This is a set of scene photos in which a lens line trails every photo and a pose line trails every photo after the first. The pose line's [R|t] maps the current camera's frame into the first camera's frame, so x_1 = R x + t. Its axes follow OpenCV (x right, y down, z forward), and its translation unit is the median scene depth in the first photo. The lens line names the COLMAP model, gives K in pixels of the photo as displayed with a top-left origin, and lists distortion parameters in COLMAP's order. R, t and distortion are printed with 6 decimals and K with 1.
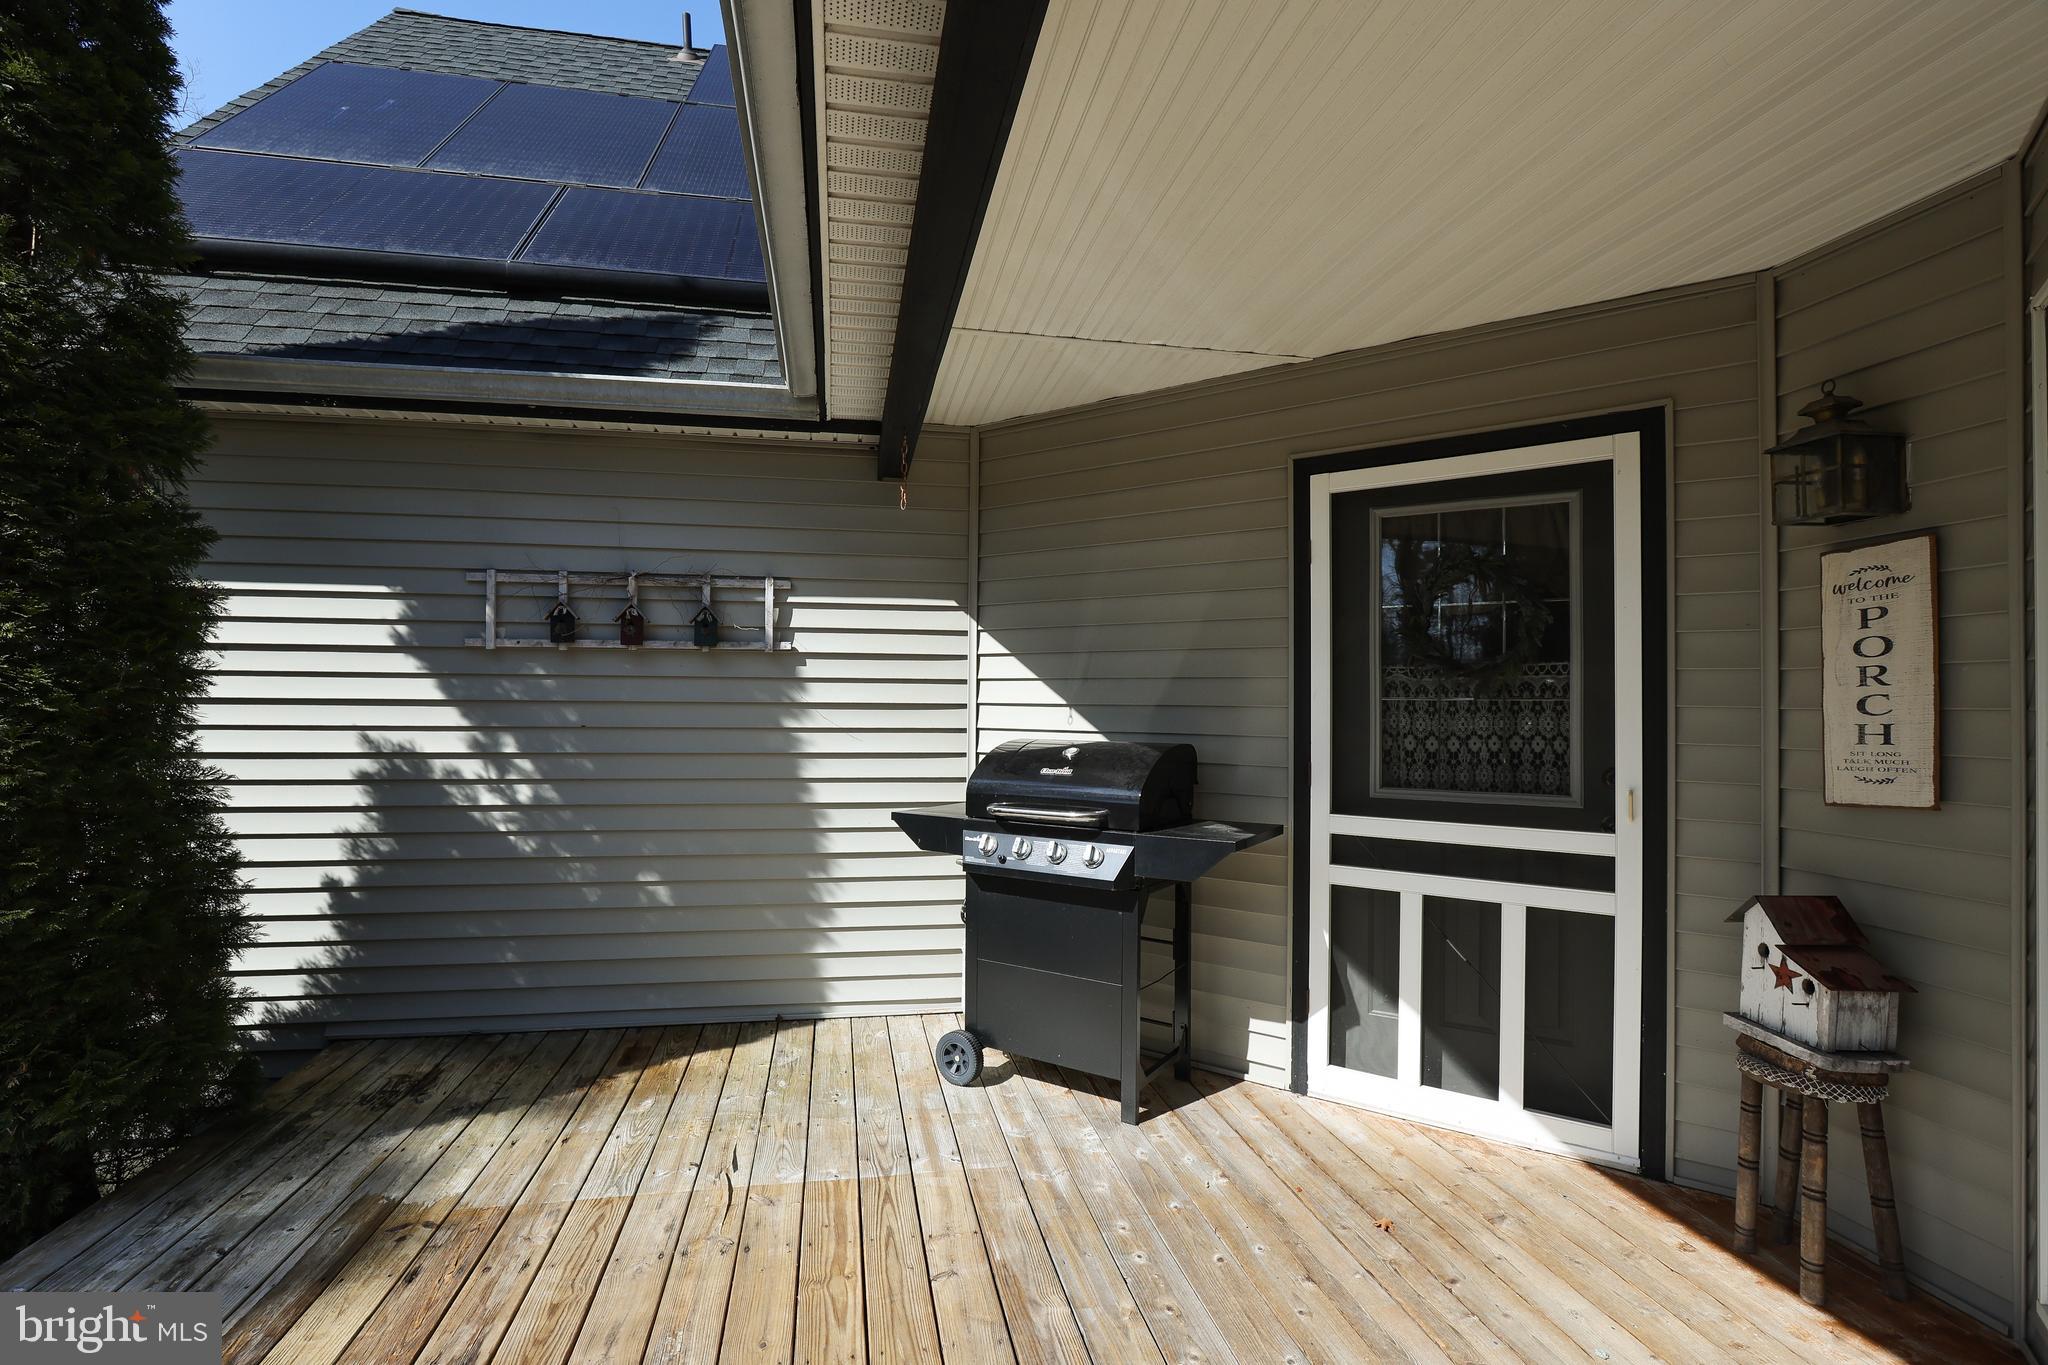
lens RADIAL K [[985.8, 0, 1024.0], [0, 985.8, 682.5], [0, 0, 1]] dist [-0.002212, 0.000079]
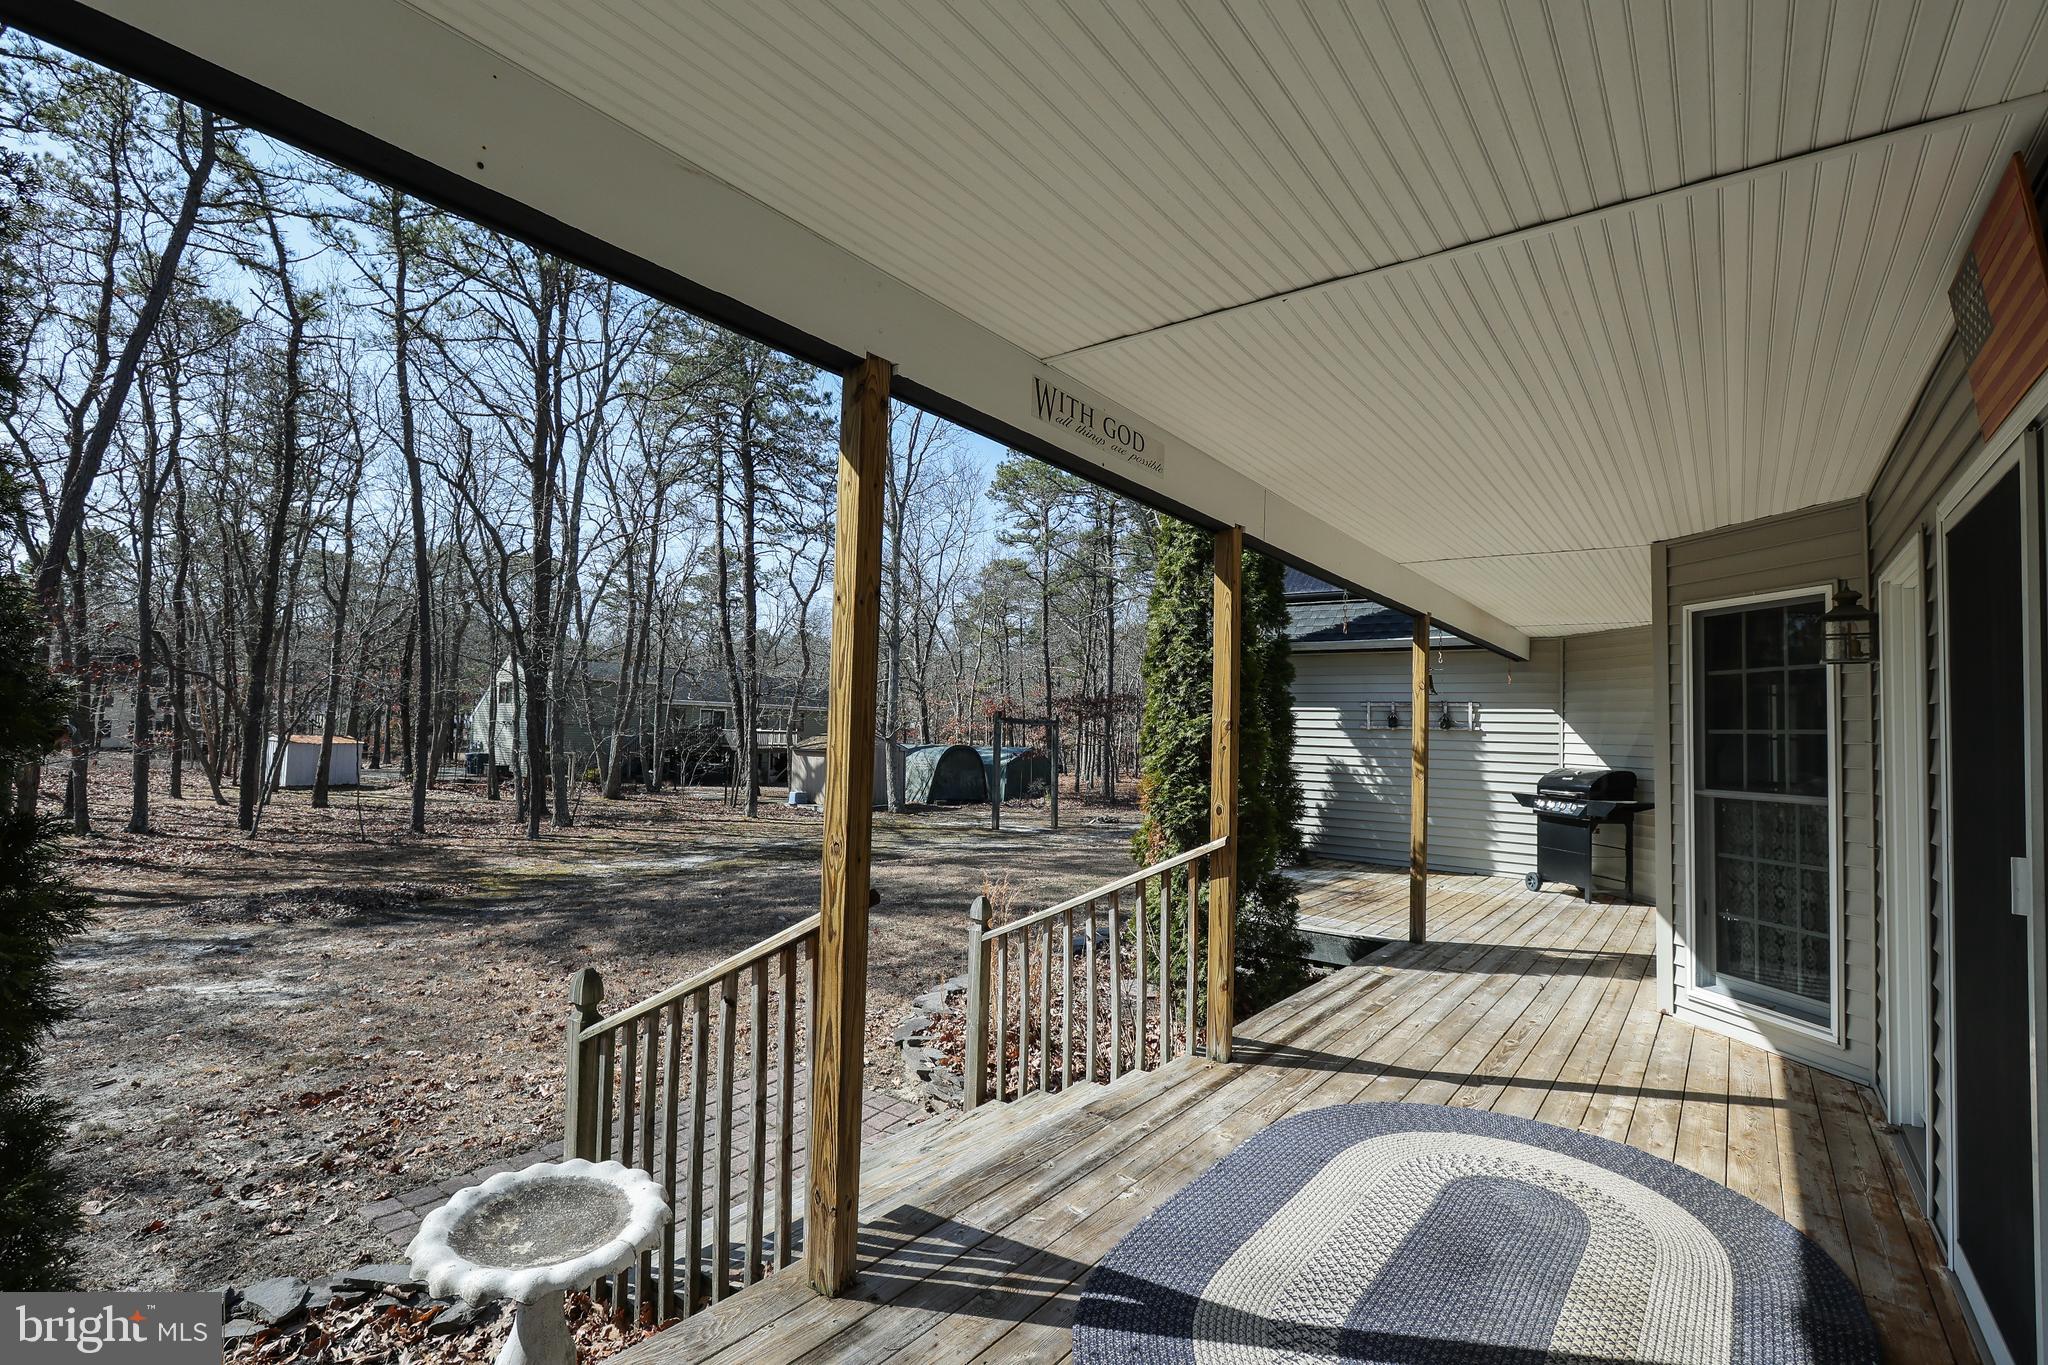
lens RADIAL K [[952.6, 0, 1024.0], [0, 952.6, 682.5], [0, 0, 1]] dist [-0.001841, 0.000603]
pose [[0.688390, -0.024145, -0.724939, 0.796322], [-0.011922, 0.998934, -0.044592, -0.034272], [0.725243, 0.039340, 0.687369, -1.666384]]
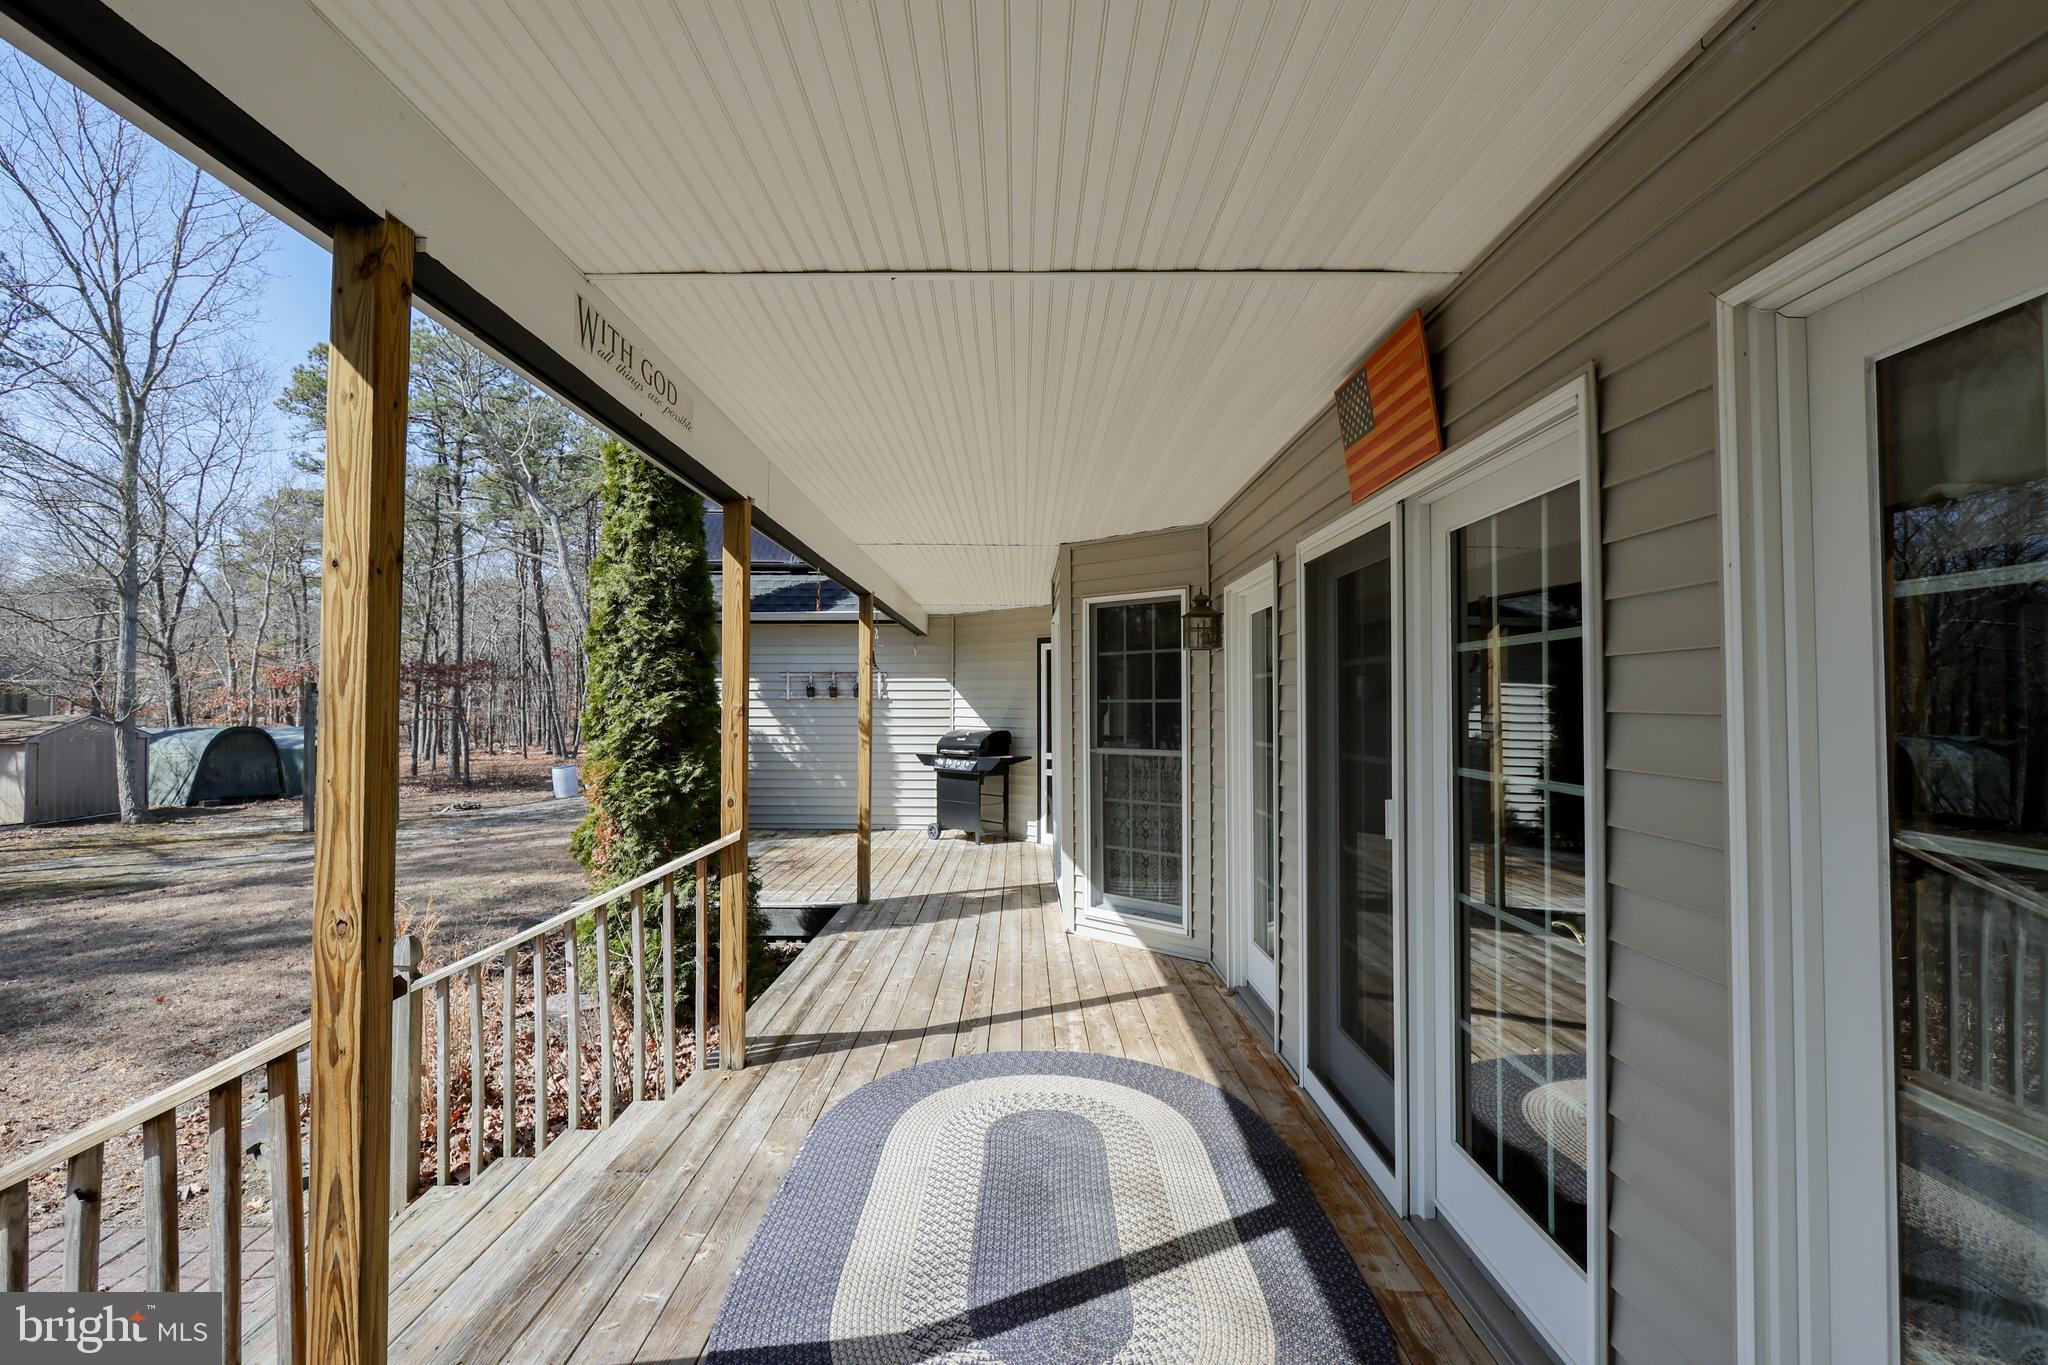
lens RADIAL K [[941.6, 0, 1027.9], [0, 941.6, 673.4], [0, 0, 1]] dist [-0.009274, 0.000610]
pose [[0.986906, -0.010300, -0.160966, 0.634843], [0.007592, 0.999819, -0.017427, -0.056782], [0.161117, 0.015976, 0.986806, -1.689579]]
